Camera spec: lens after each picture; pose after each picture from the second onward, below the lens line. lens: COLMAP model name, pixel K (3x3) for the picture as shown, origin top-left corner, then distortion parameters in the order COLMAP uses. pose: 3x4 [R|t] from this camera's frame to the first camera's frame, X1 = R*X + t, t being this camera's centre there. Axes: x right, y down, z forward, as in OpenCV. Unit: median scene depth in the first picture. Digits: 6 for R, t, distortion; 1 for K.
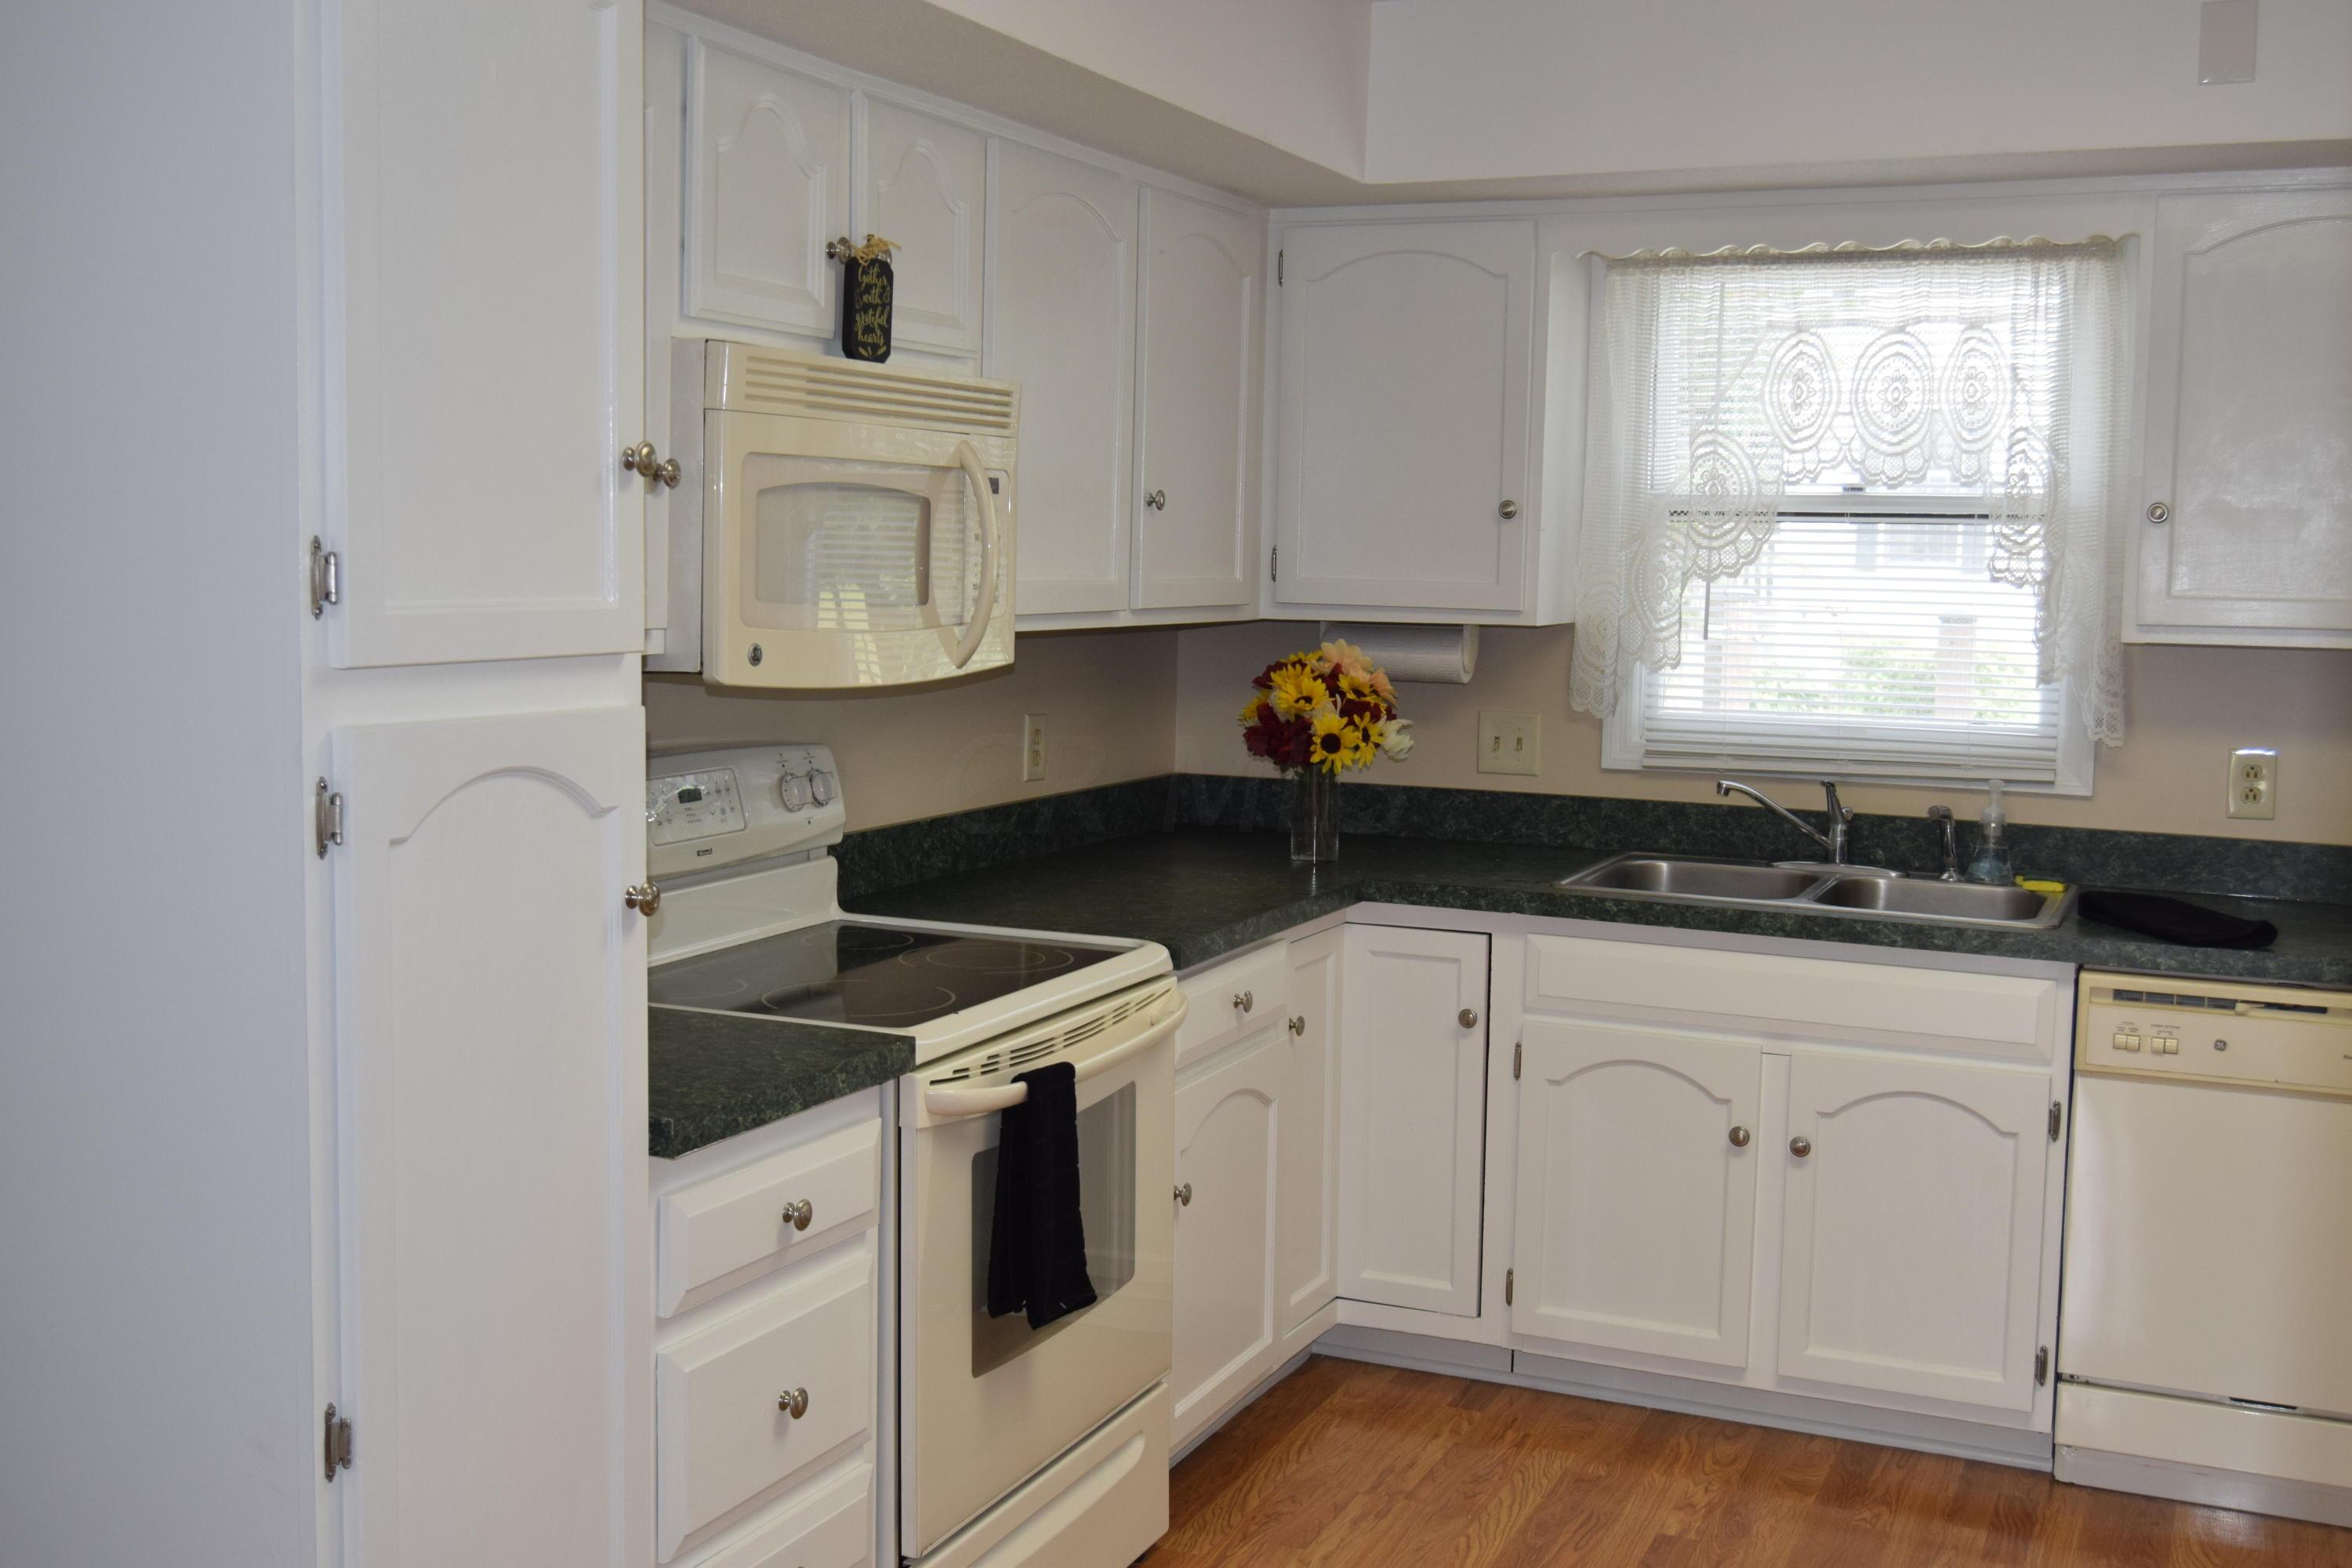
lens RADIAL K [[2492.4, 0, 1175.2], [0, 2492.4, 783.4], [0, 0, 1]] dist [-0.016780, 0.000000]
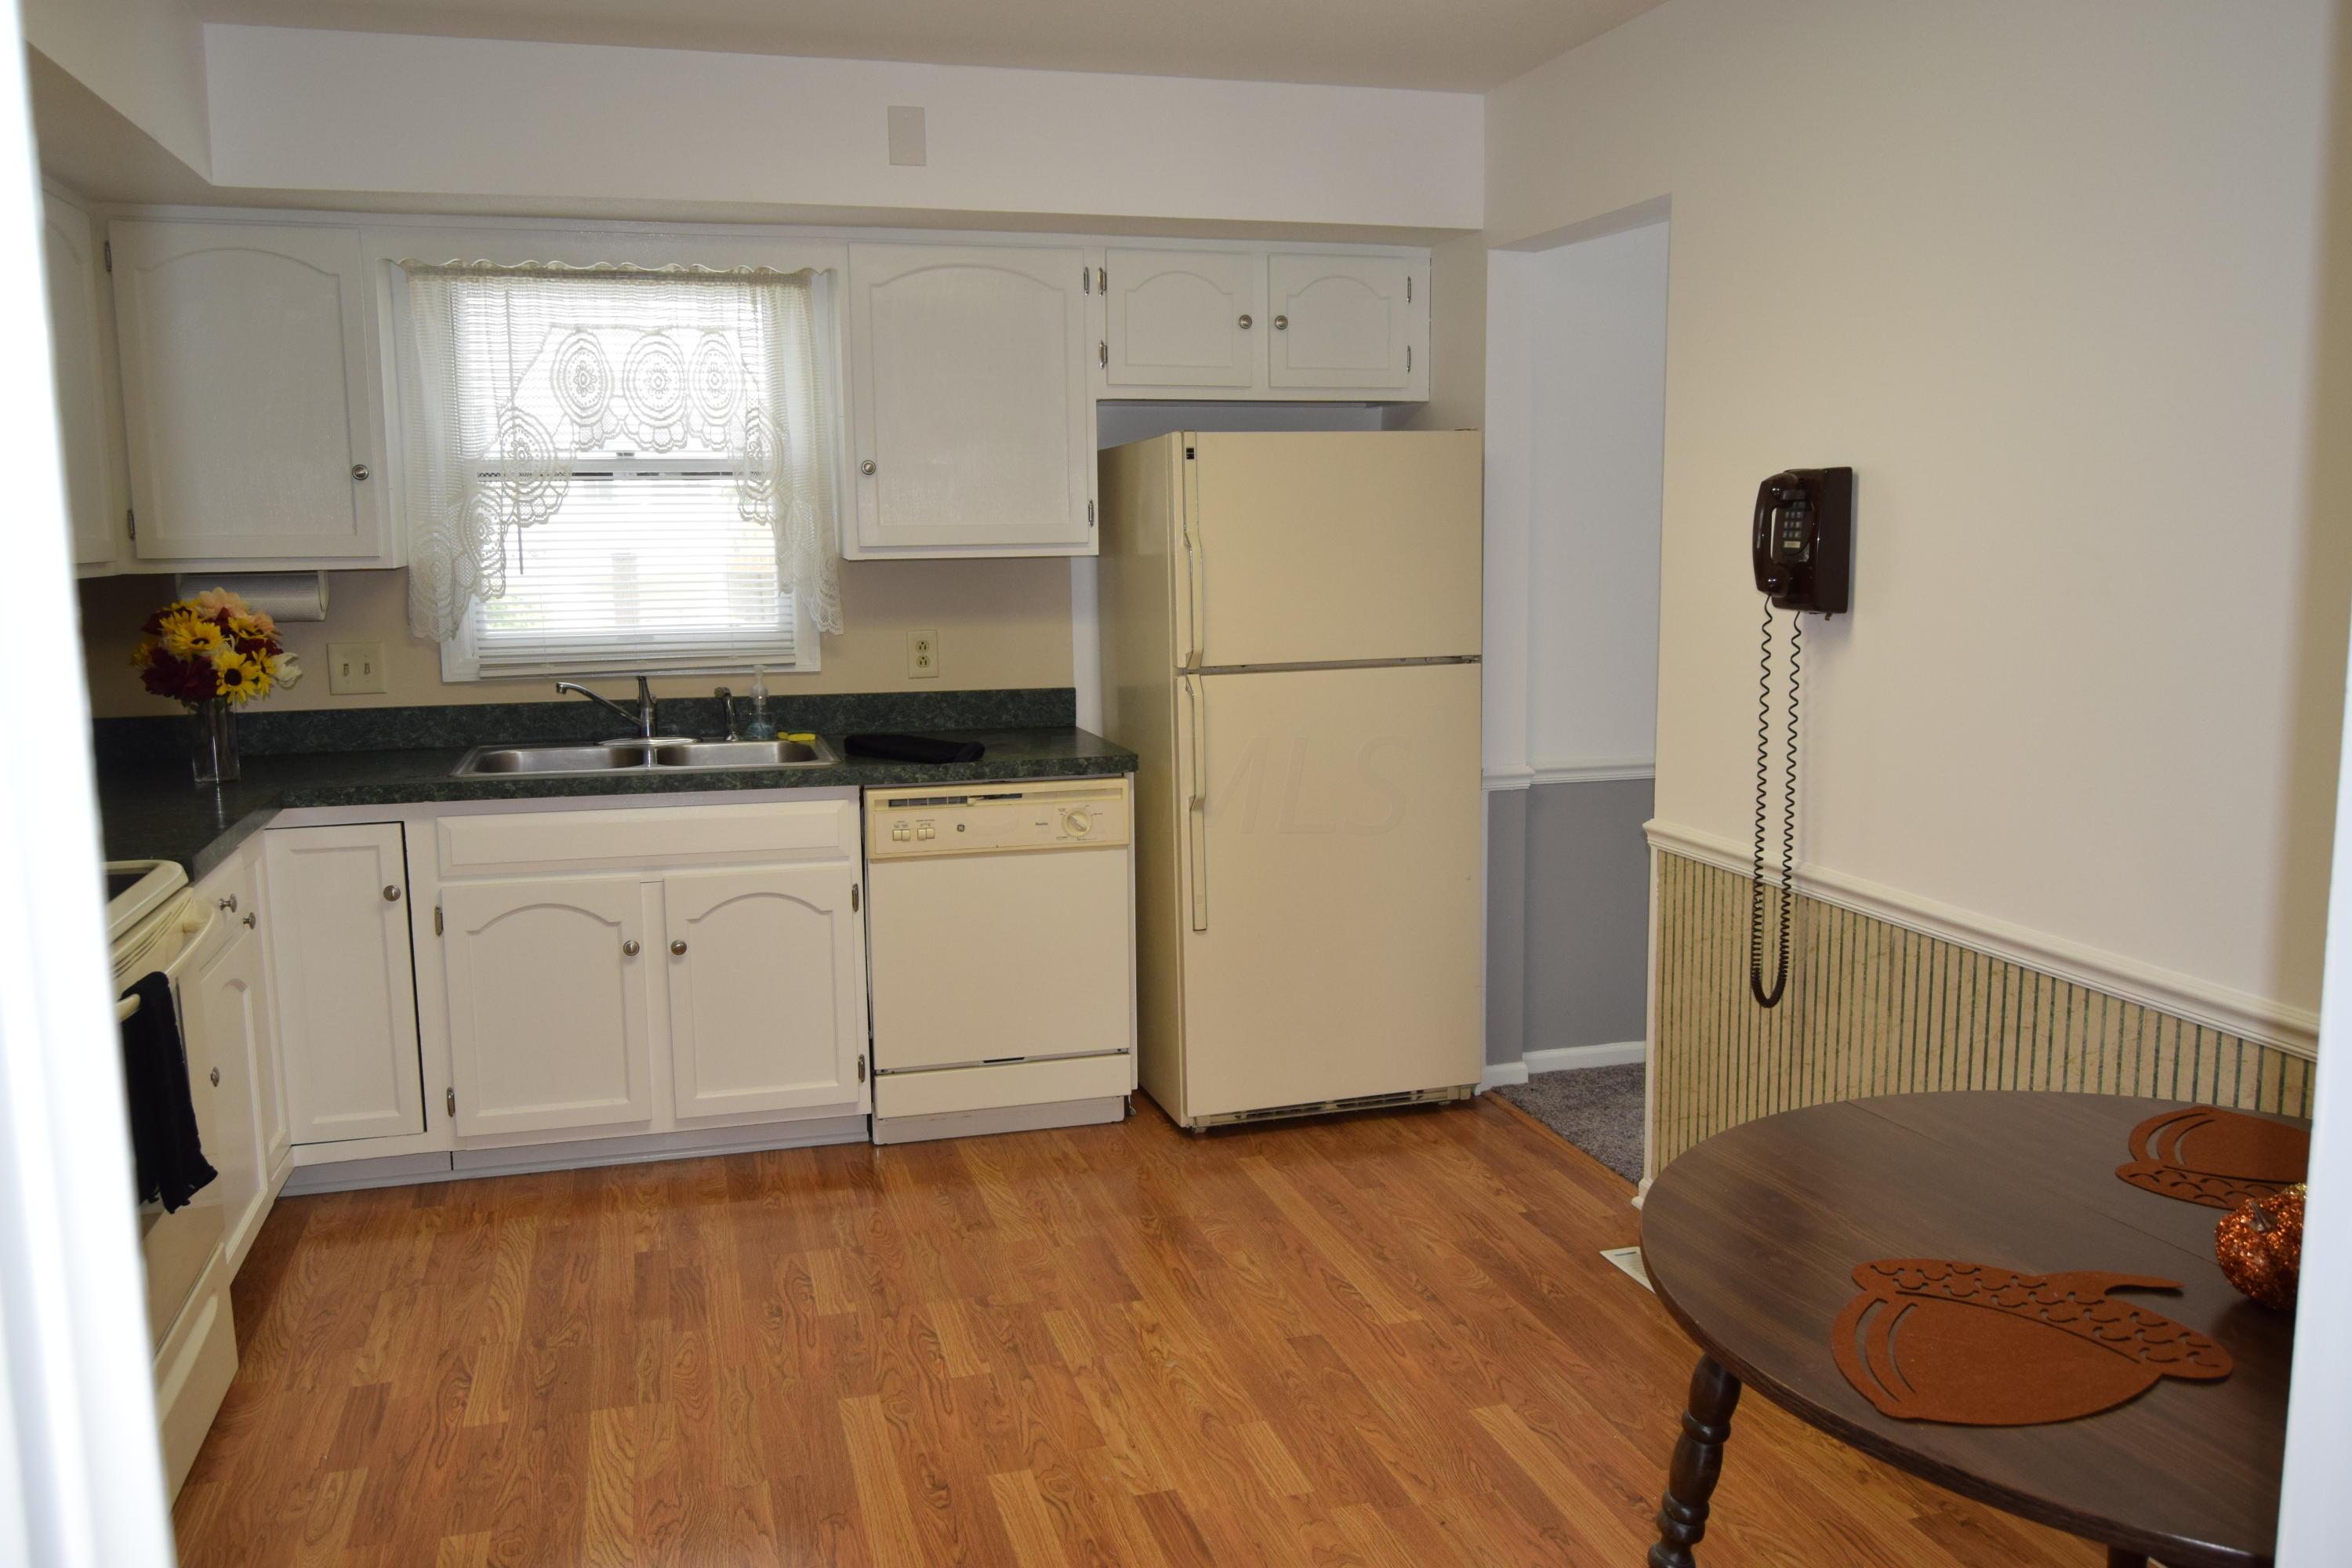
lens RADIAL K [[1830.3, 0, 1176.9], [0, 1830.3, 785.3], [0, 0, 1]] dist [-0.007213, 0.008394]
pose [[0.766203, -0.117575, 0.631751, -0.145602], [0.085090, 0.993025, 0.081612, 0.001818], [-0.636940, -0.008775, 0.770863, 0.067967]]
